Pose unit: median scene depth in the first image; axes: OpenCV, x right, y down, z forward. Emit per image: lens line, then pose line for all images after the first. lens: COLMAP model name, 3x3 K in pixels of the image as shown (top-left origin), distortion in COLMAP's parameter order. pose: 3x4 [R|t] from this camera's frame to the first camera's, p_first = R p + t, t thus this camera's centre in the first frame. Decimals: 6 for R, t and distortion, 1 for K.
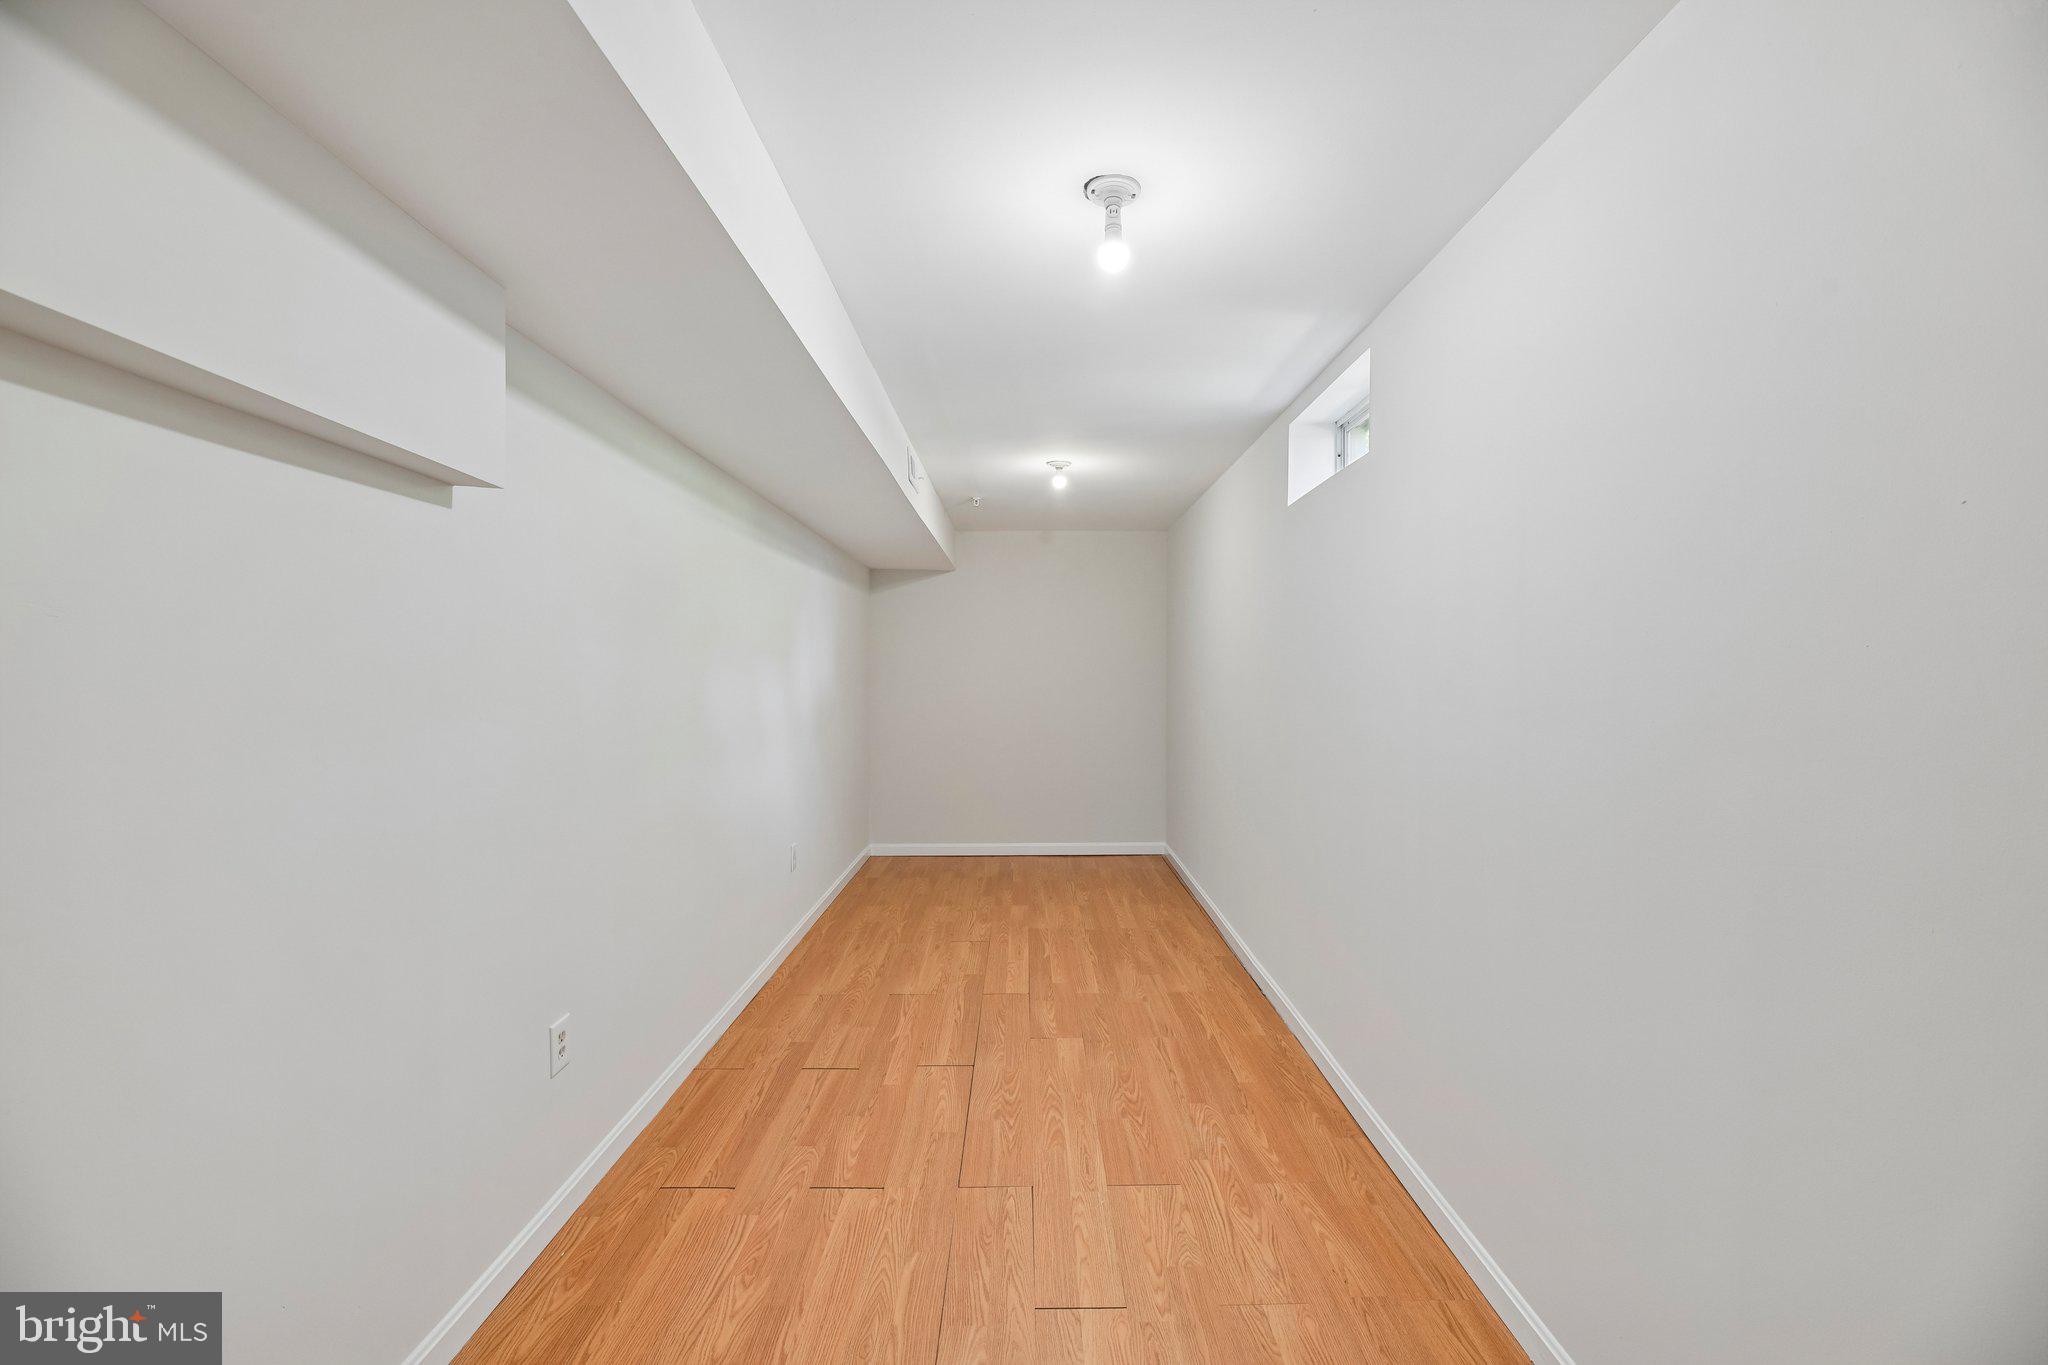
lens RADIAL K [[831.1, 0, 1024.0], [0, 831.1, 682.5], [0, 0, 1]] dist [0.011304, -0.000157]
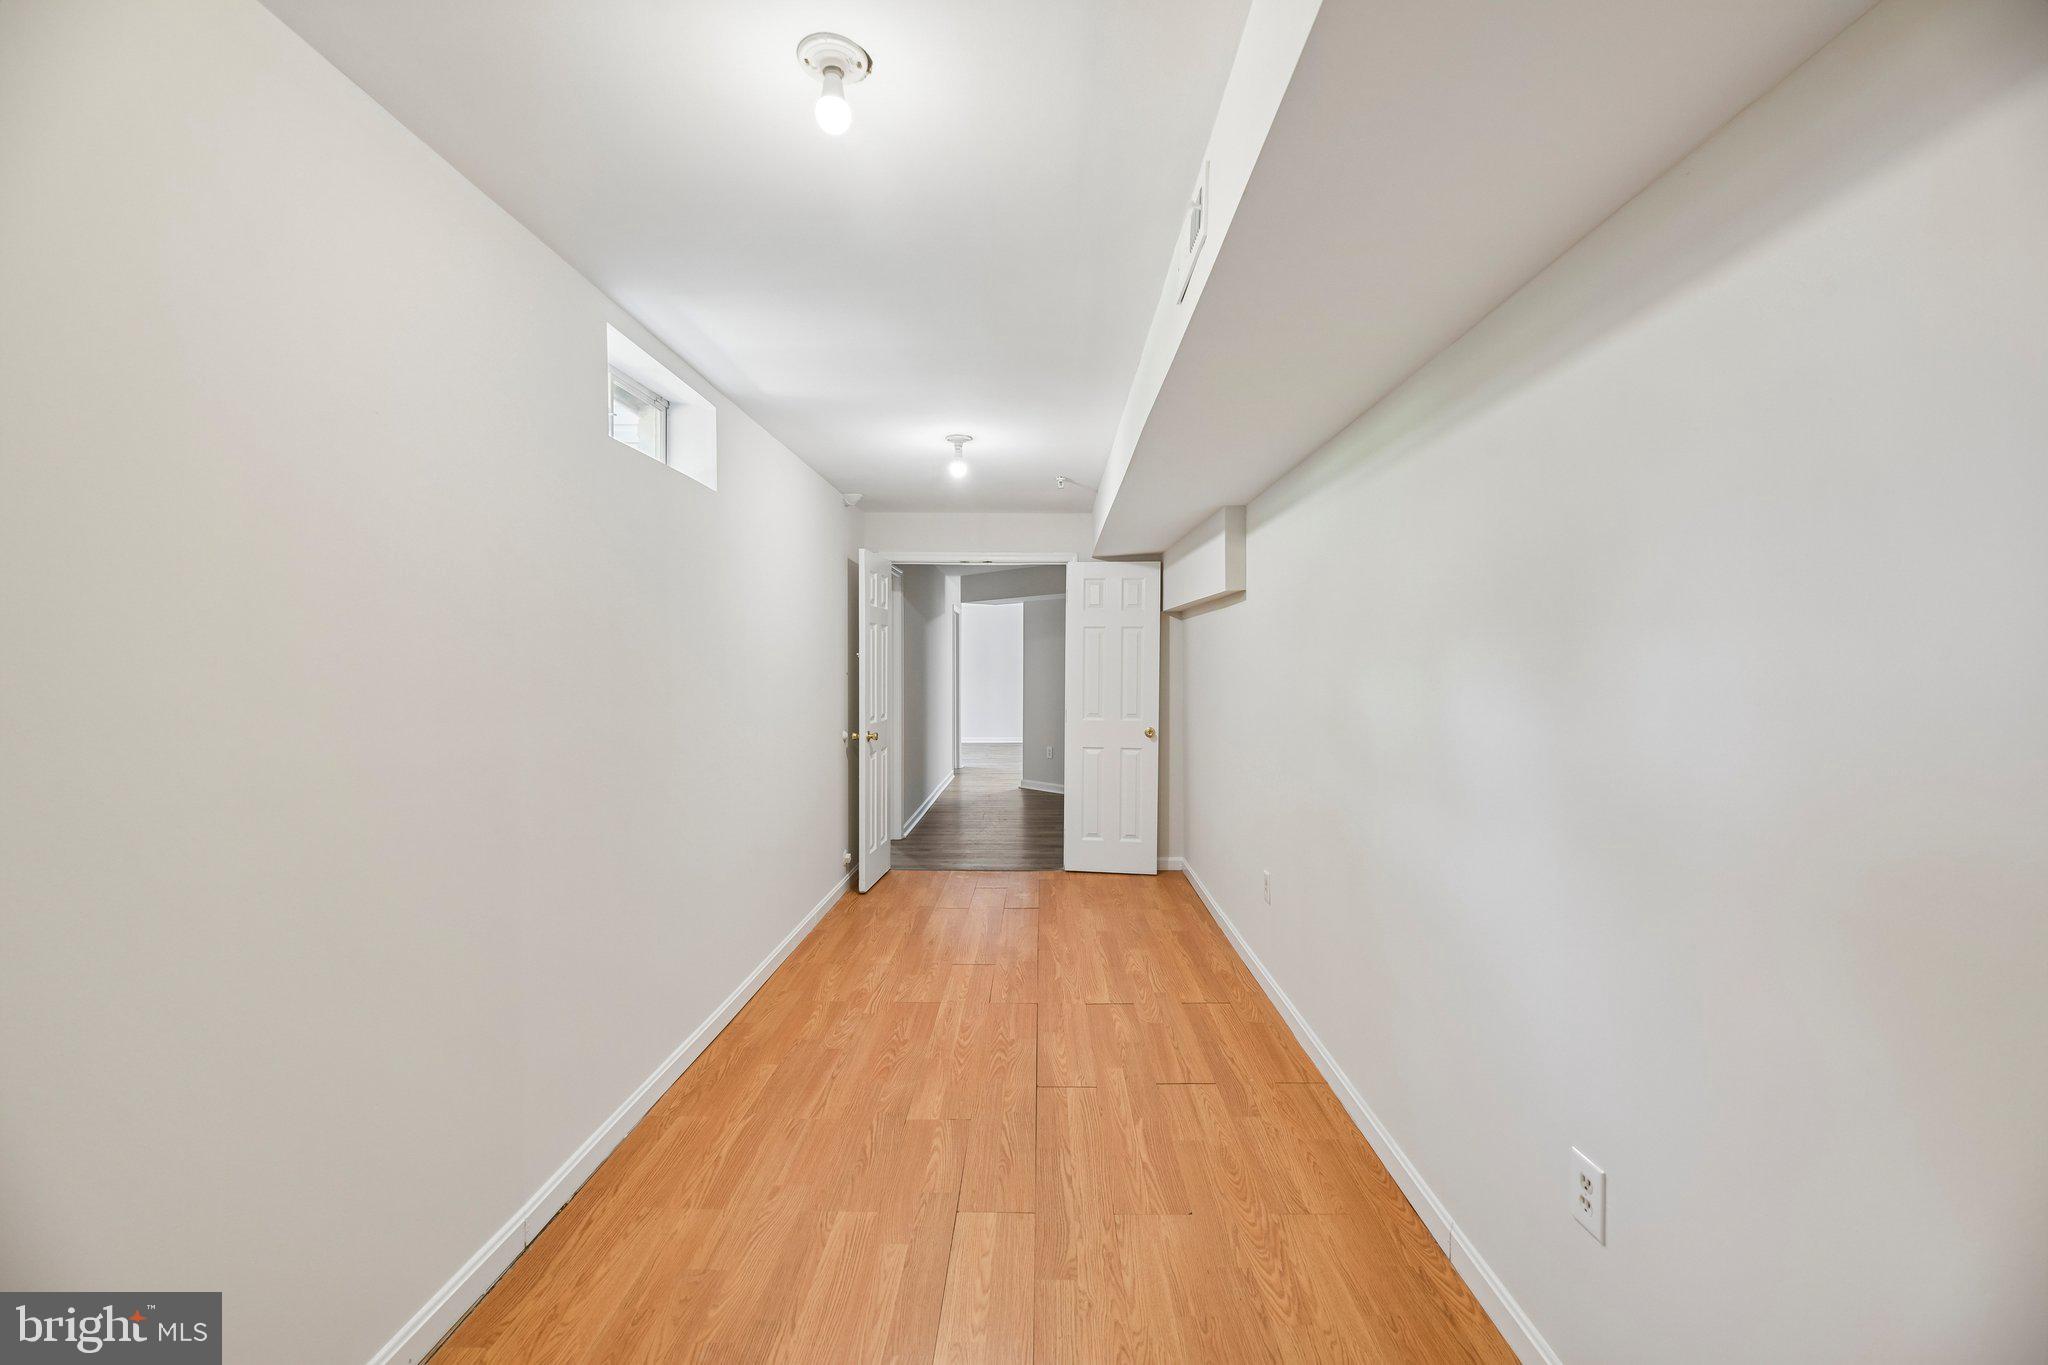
lens RADIAL K [[831.1, 0, 1024.0], [0, 831.1, 682.5], [0, 0, 1]] dist [0.011304, -0.000157]
pose [[-0.999773, -0.004449, 0.020848, -0.066922], [-0.003847, 0.999576, 0.028857, -0.024771], [-0.020967, 0.028770, -0.999366, 2.033125]]
